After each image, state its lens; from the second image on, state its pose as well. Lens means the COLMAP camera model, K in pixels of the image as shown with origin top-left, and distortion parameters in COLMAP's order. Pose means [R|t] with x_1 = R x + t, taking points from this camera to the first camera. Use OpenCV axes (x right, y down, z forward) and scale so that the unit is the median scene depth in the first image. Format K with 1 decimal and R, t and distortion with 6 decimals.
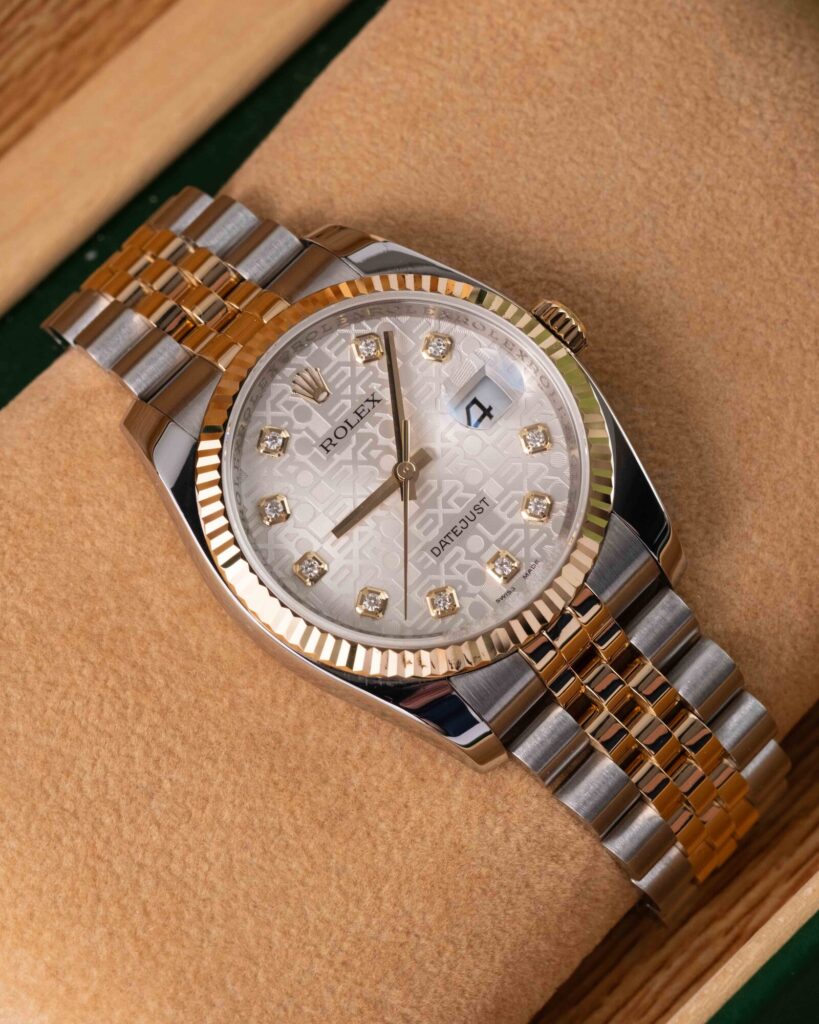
lens RADIAL K [[4390.7, 0, 458.6], [0, 4390.7, 445.8], [0, 0, 1]] dist [0.364855, 0.000000]
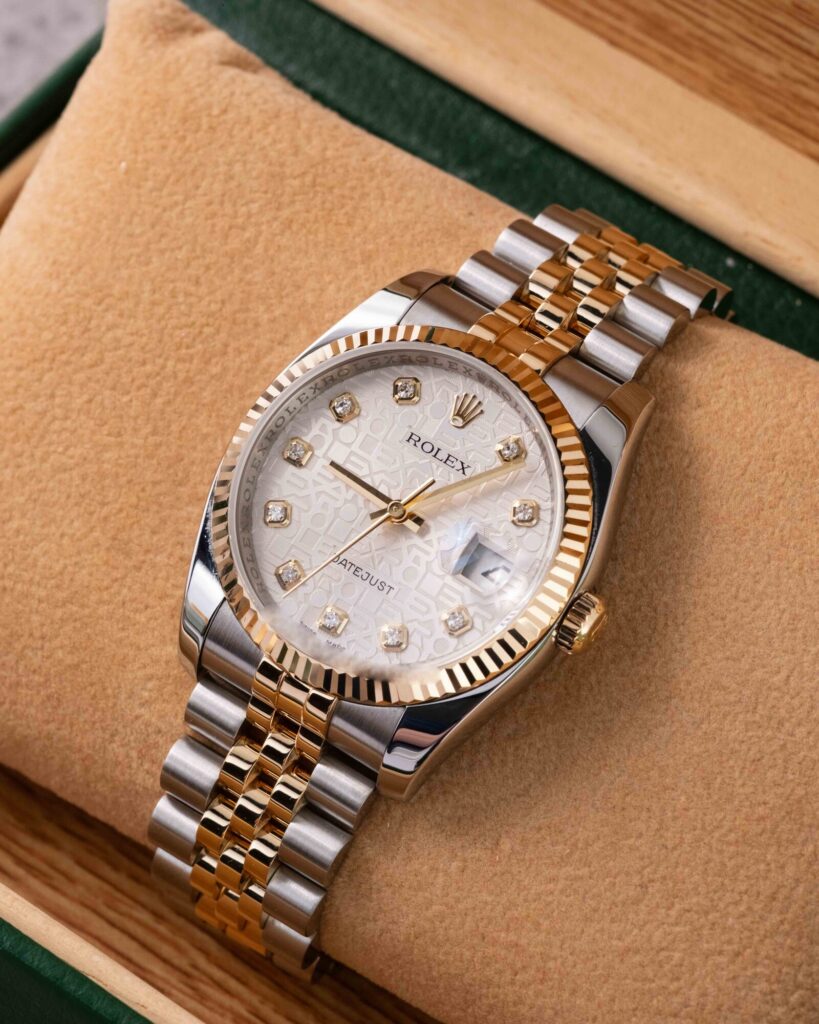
lens RADIAL K [[4390.7, 0, 357.8], [0, 4390.7, 543.8], [0, 0, 1]] dist [0.364855, 0.000000]
pose [[0.167113, 0.932061, -0.321458, 0.333475], [-0.862673, 0.296088, 0.410034, -0.416736], [0.477356, 0.208791, 0.853544, 0.081669]]
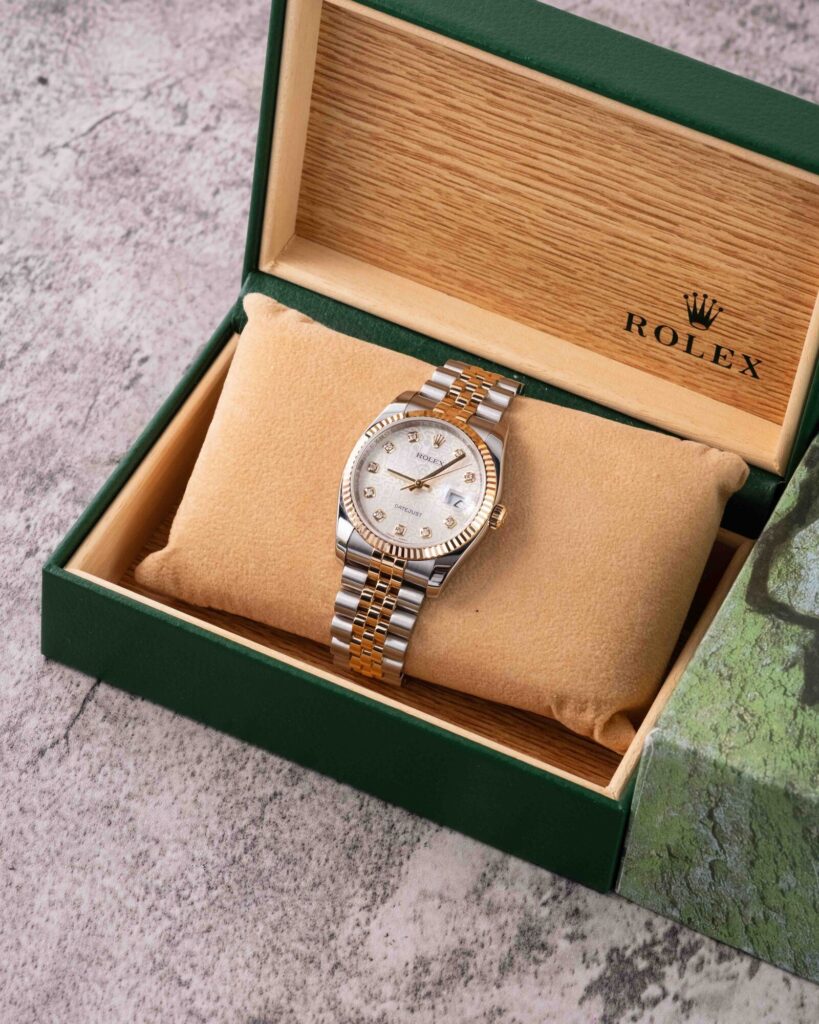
lens RADIAL K [[4390.7, 0, 417.6], [0, 4390.7, 524.1], [0, 0, 1]] dist [0.364855, 0.000000]
pose [[0.349152, 0.870362, -0.347223, 0.931809], [-0.861396, 0.443985, 0.246726, -0.638160], [0.368903, 0.212951, 0.904744, -1.412743]]
